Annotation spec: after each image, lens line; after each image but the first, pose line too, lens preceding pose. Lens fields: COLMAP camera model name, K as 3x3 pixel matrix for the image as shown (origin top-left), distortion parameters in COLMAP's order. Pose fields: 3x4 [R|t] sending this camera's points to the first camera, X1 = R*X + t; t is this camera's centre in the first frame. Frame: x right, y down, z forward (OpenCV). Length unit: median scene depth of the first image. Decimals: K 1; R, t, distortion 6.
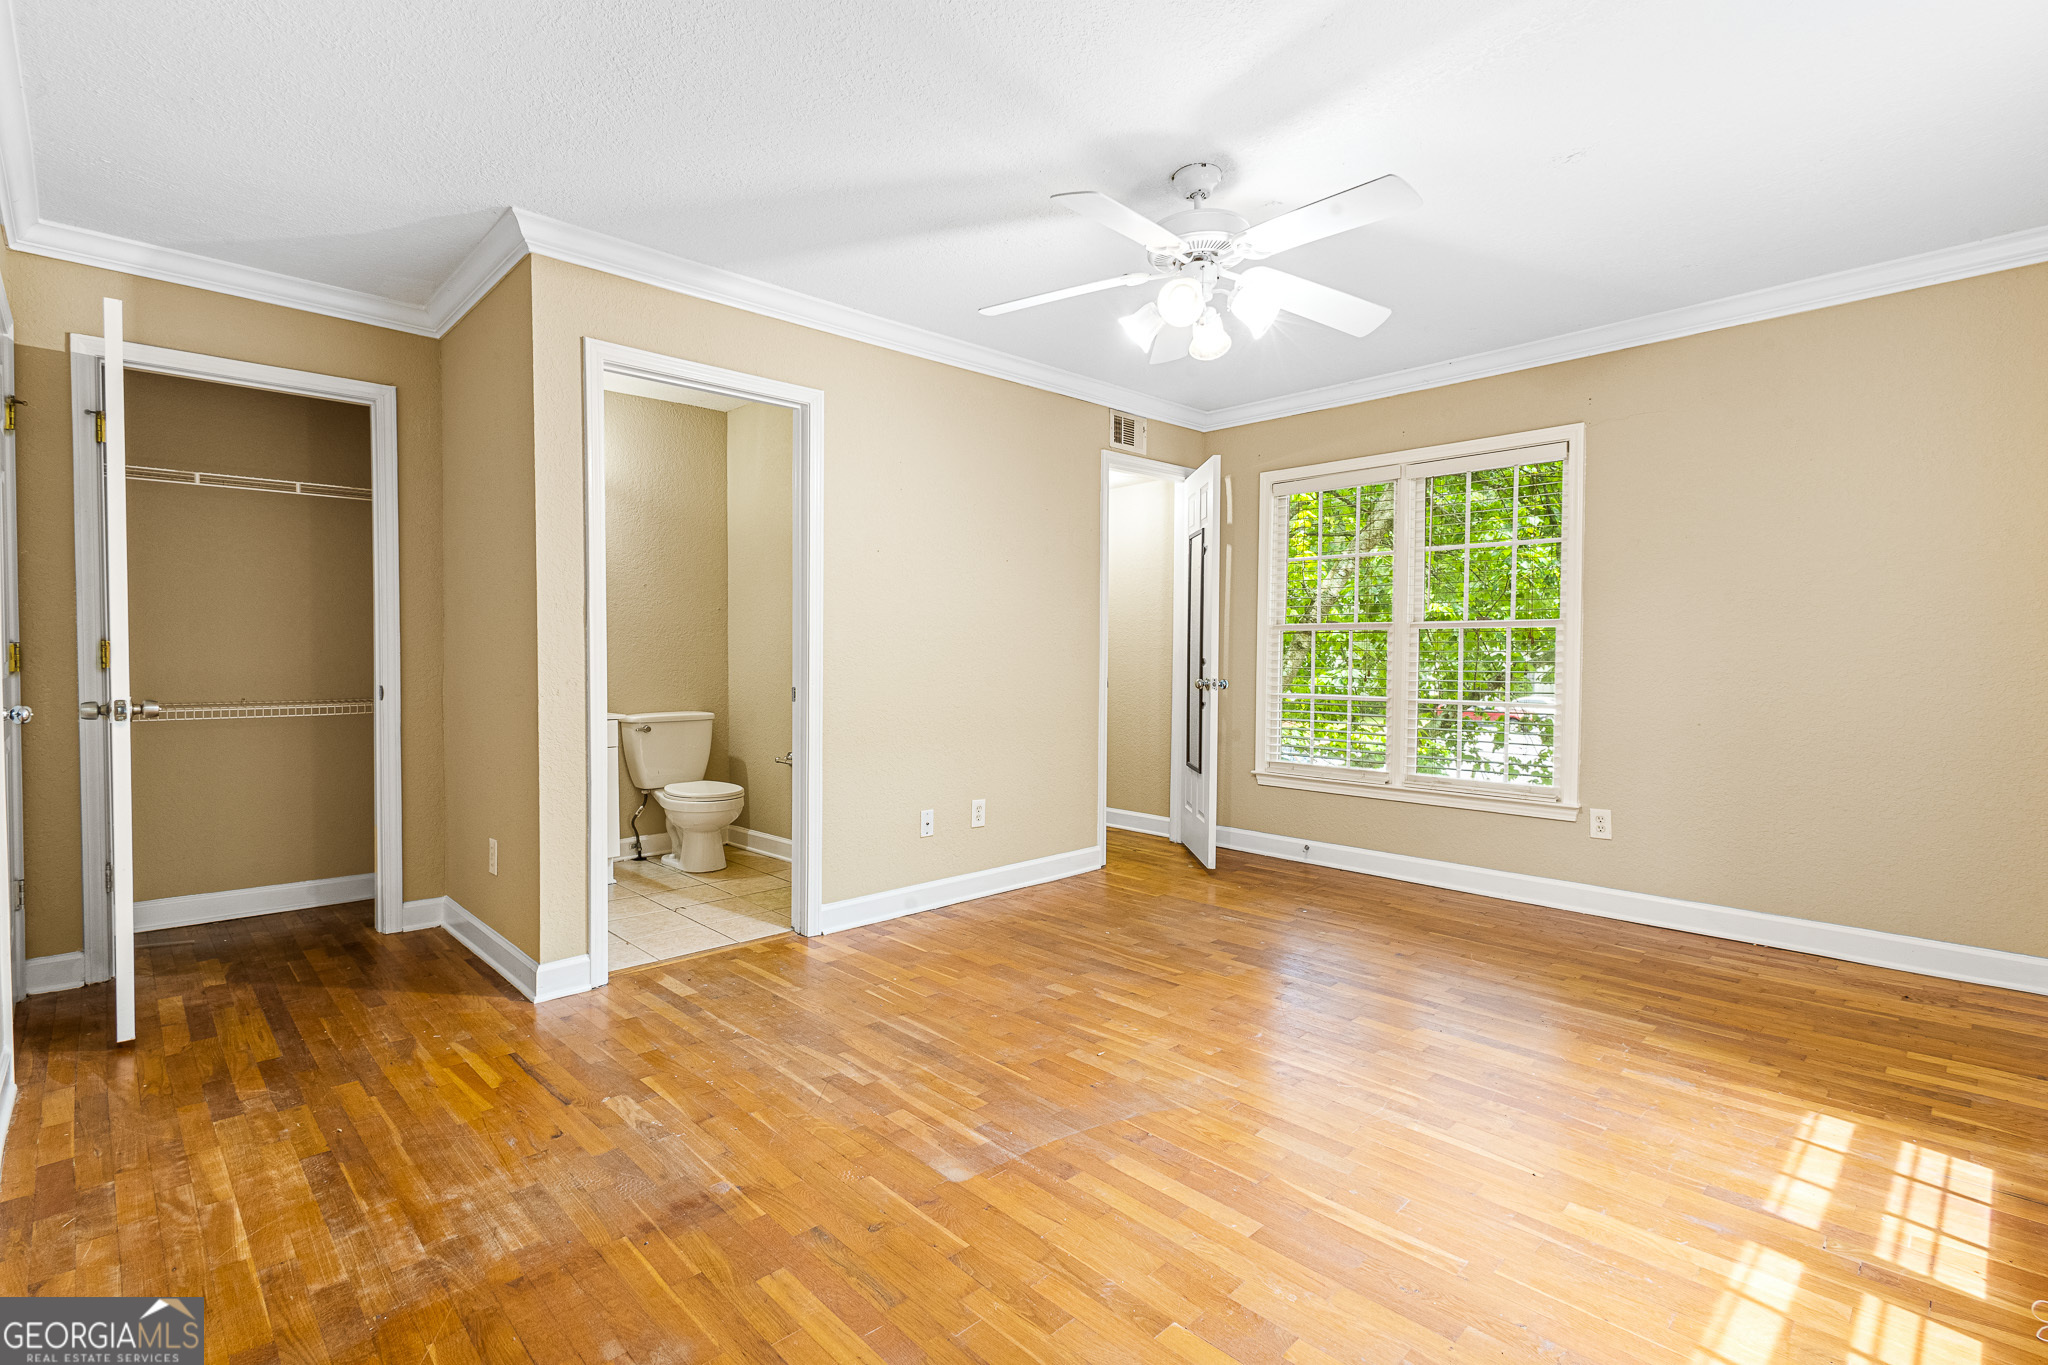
lens RADIAL K [[943.3, 0, 1021.5], [0, 943.3, 684.5], [0, 0, 1]] dist [0.004576, 0.000541]
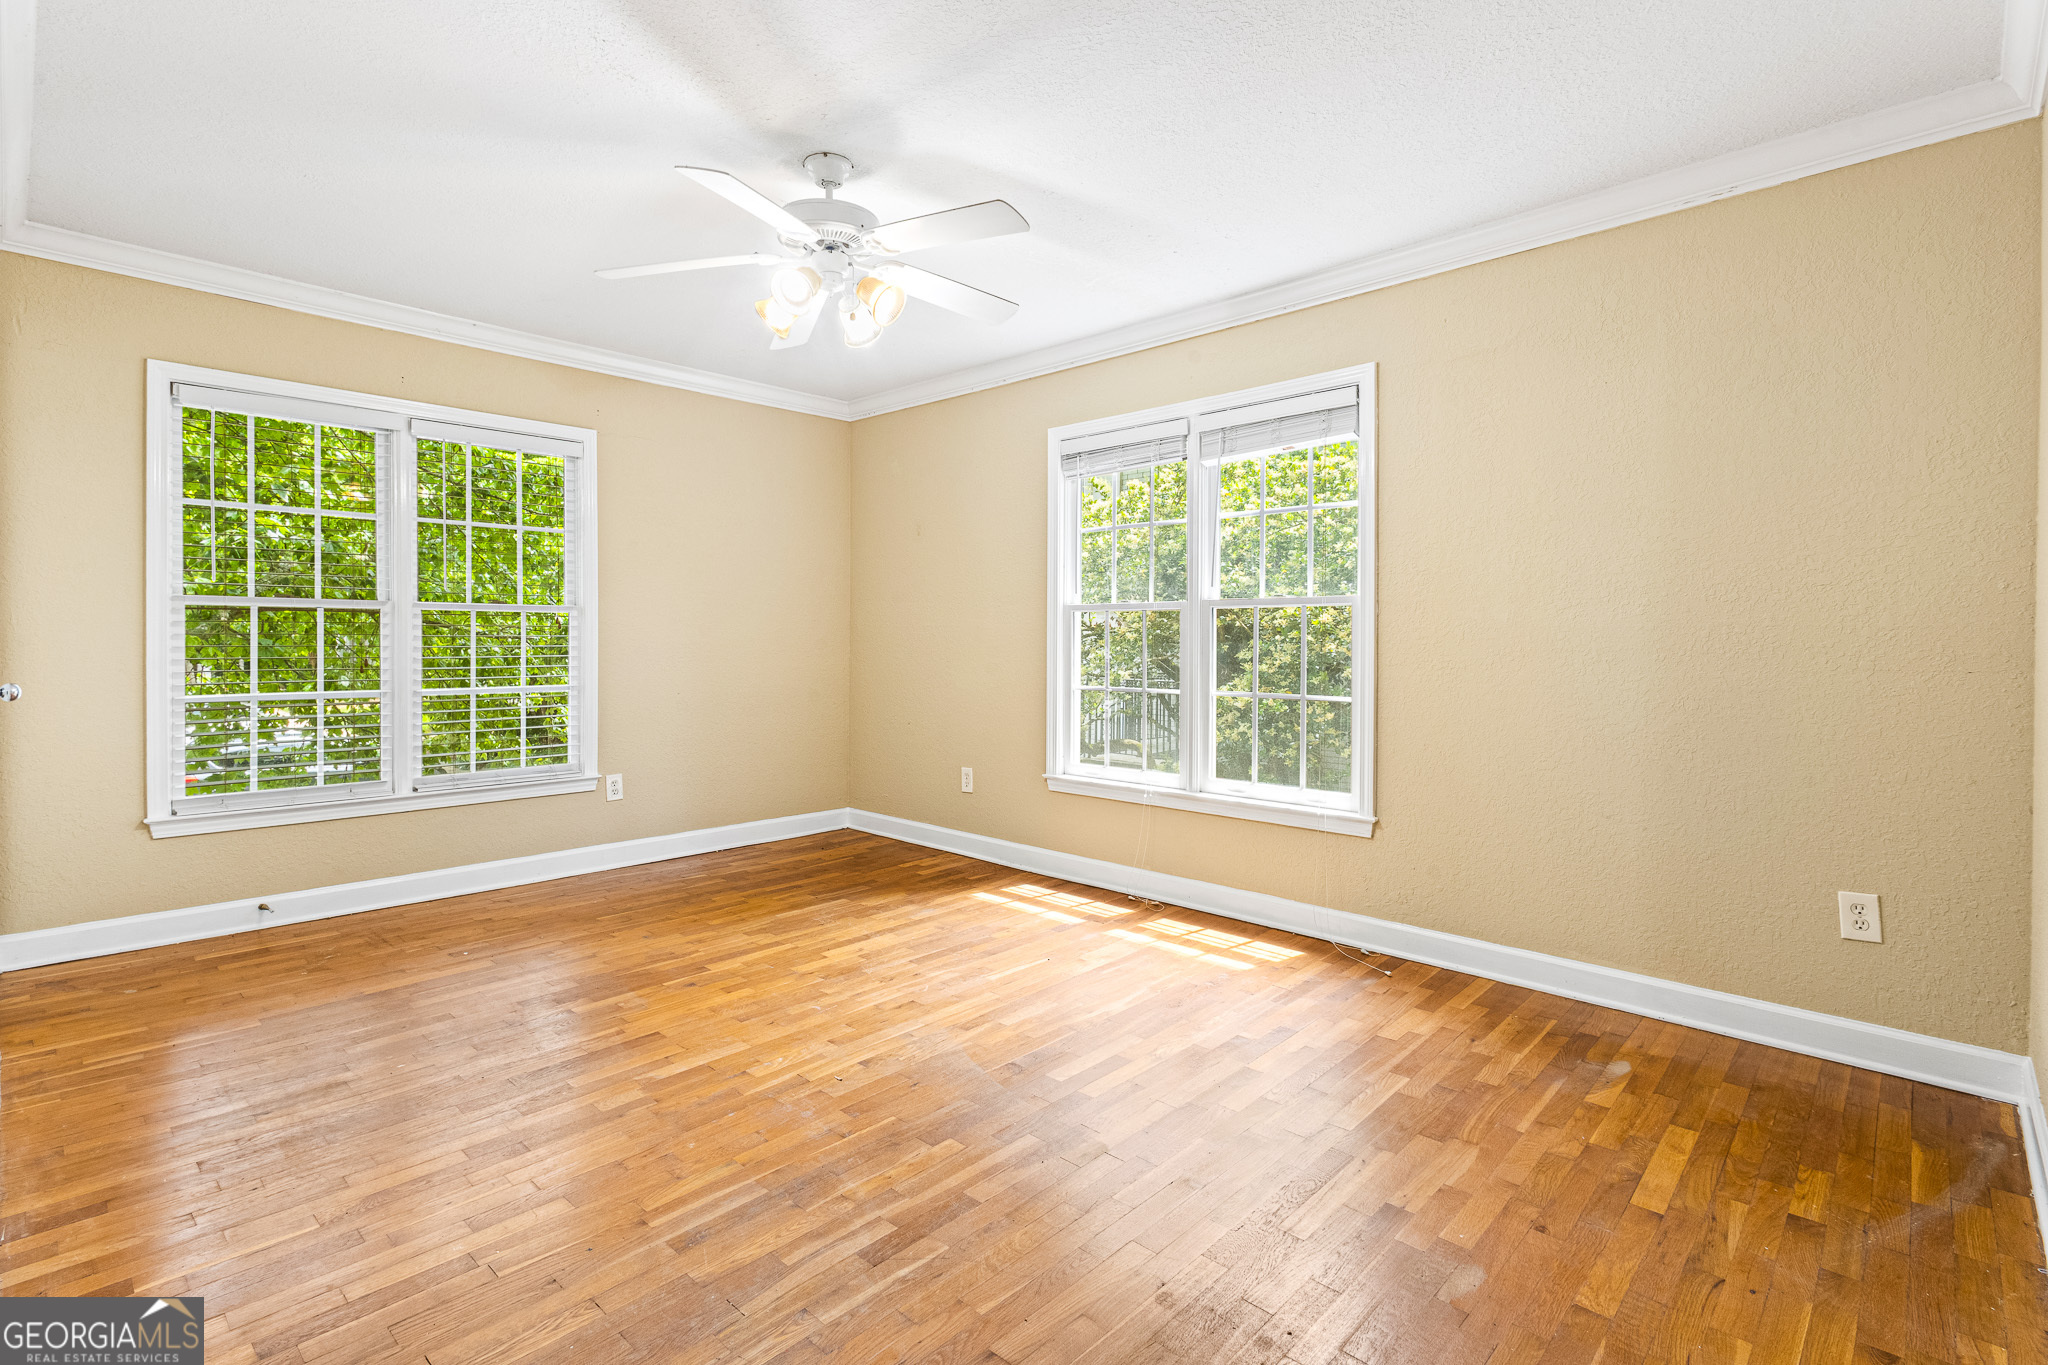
lens RADIAL K [[943.3, 0, 1021.2], [0, 943.3, 660.8], [0, 0, 1]] dist [0.004576, 0.000541]
pose [[-0.042480, -0.026336, 0.998750, -0.801666], [0.028373, 0.999218, 0.027555, -0.033446], [-0.998694, 0.029508, -0.041699, 0.820236]]
